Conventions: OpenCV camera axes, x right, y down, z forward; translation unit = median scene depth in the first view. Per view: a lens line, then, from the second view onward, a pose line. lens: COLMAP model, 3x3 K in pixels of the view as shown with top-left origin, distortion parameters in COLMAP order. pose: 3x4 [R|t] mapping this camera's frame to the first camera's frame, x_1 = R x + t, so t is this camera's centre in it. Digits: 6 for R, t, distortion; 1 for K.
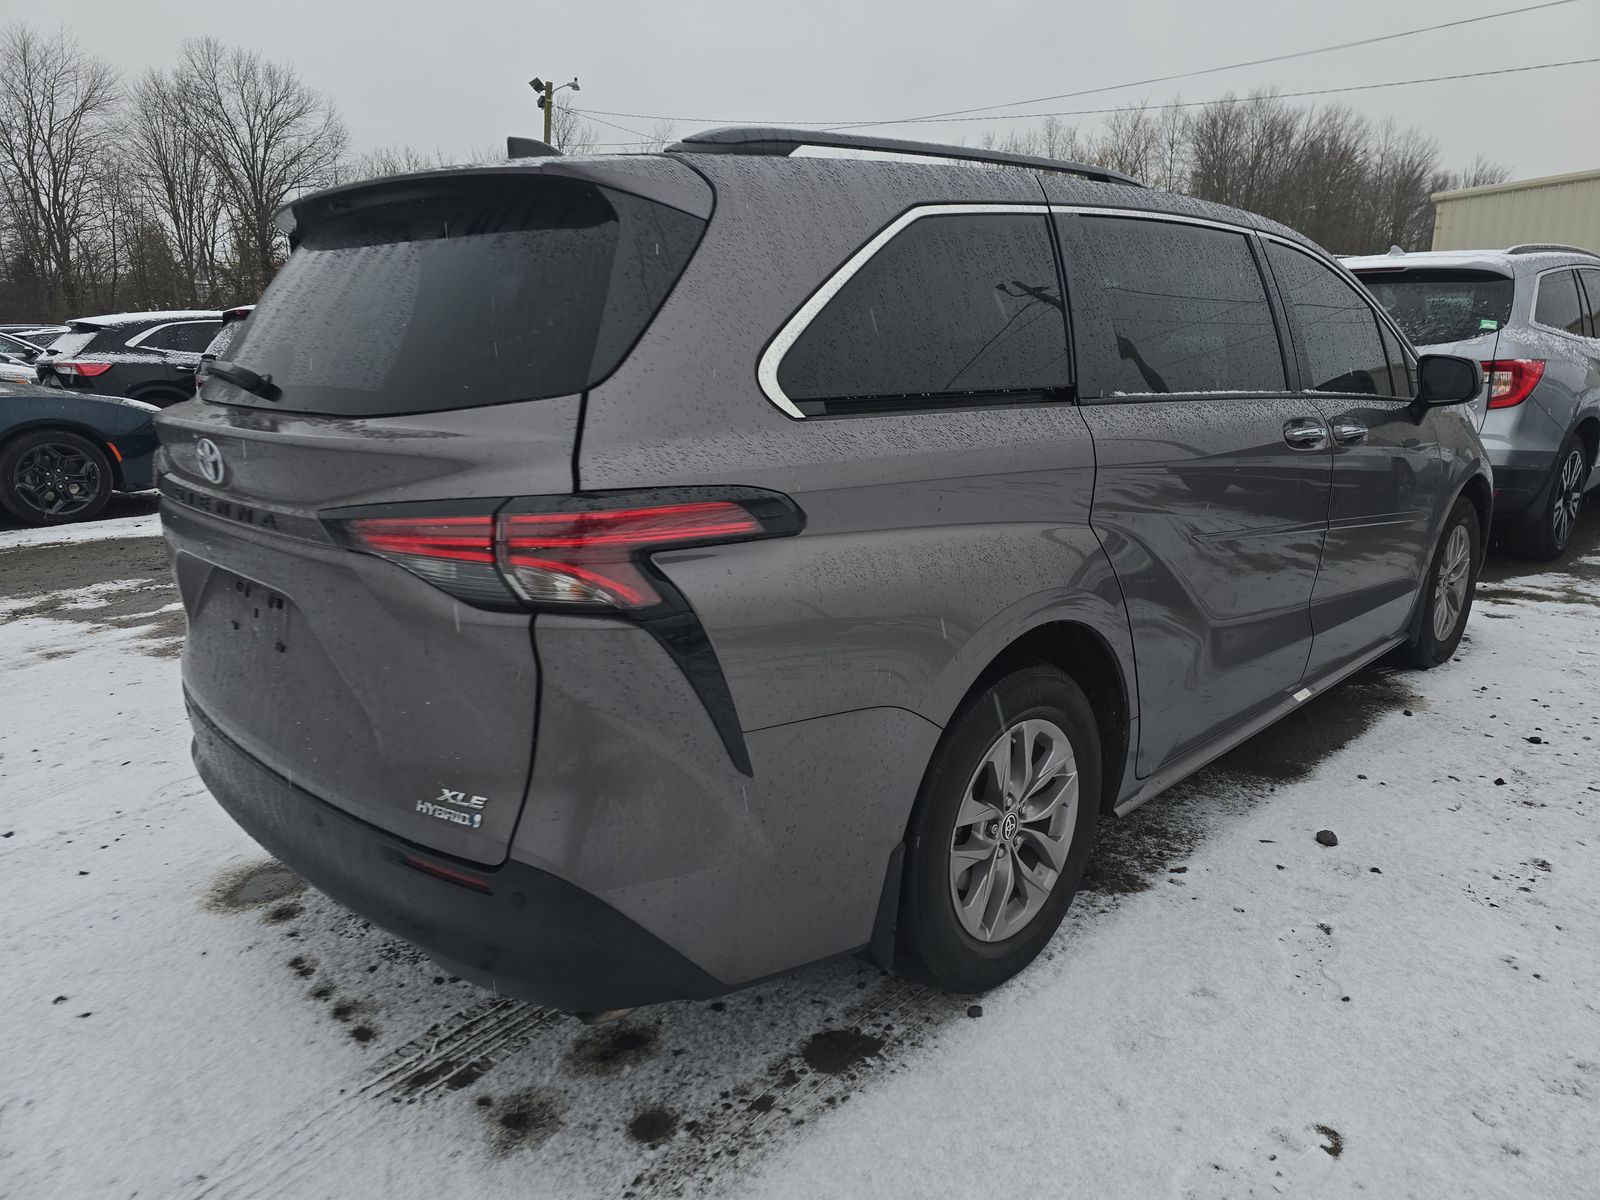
lens RADIAL K [[1085.1, 0, 800.2], [0, 1085.1, 582.8], [0, 0, 1]] dist [0.028635, -0.004705]
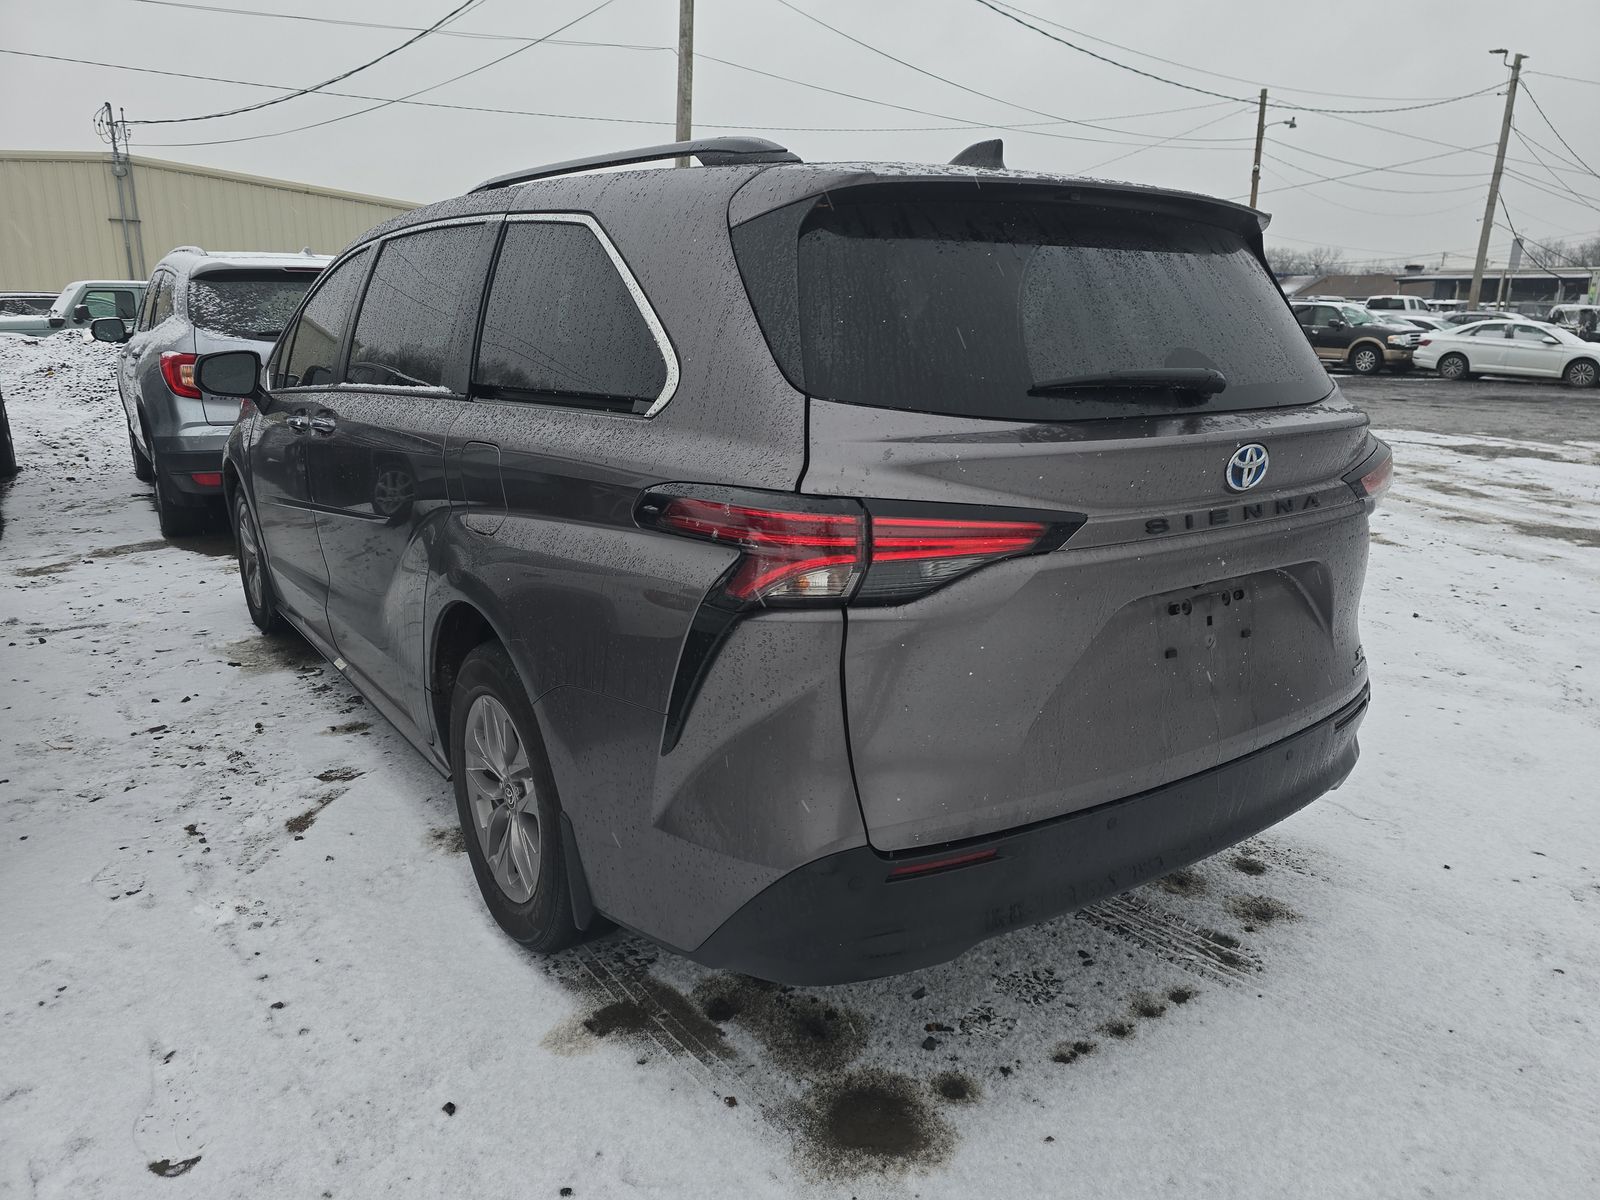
lens RADIAL K [[1089.9, 0, 800.4], [0, 1089.9, 609.1], [0, 0, 1]] dist [0.033723, -0.004414]
pose [[0.160005, -0.241744, 0.957057, -1.379883], [0.216484, 0.954539, 0.204916, -0.244085], [-0.963085, 0.174400, 0.205065, 1.063231]]
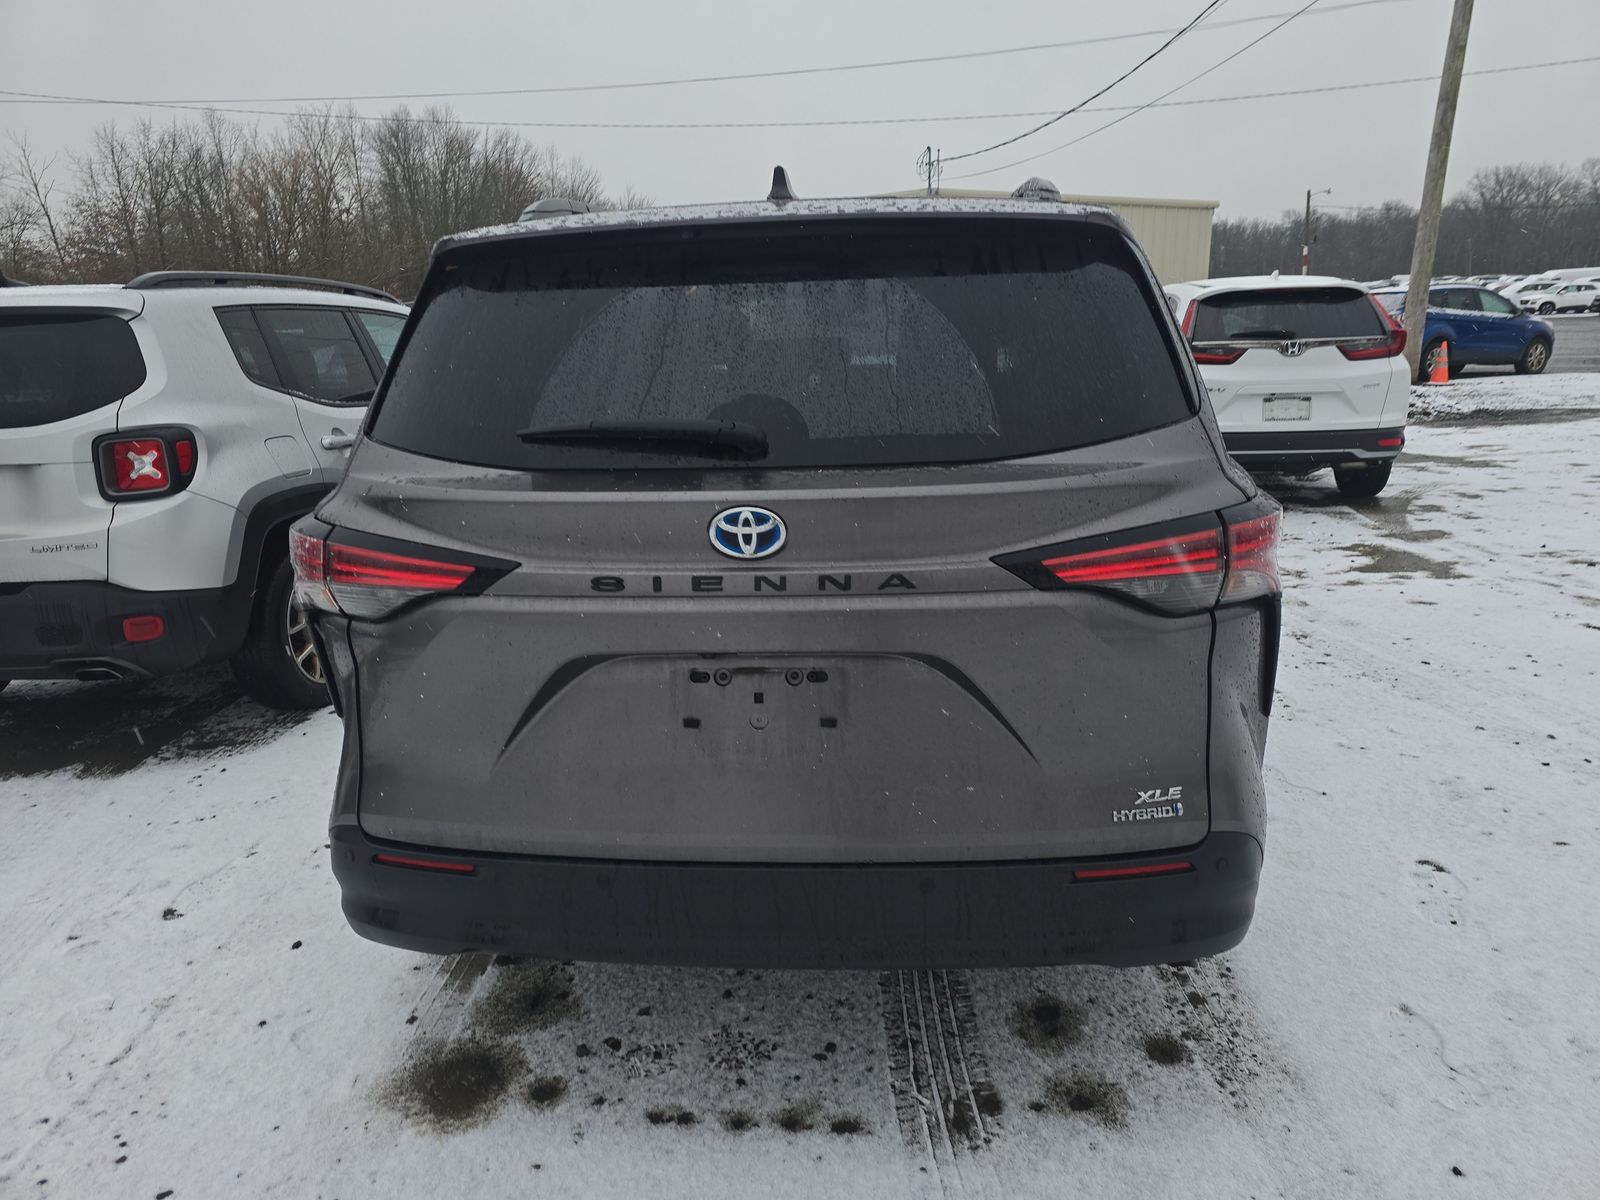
lens RADIAL K [[1085.1, 0, 800.2], [0, 1085.1, 582.8], [0, 0, 1]] dist [0.028635, -0.004705]
pose [[0.768521, -0.165074, 0.618164, -0.920122], [0.169902, 0.984111, 0.051568, -0.096280], [-0.616854, 0.065397, 0.784356, 0.263994]]
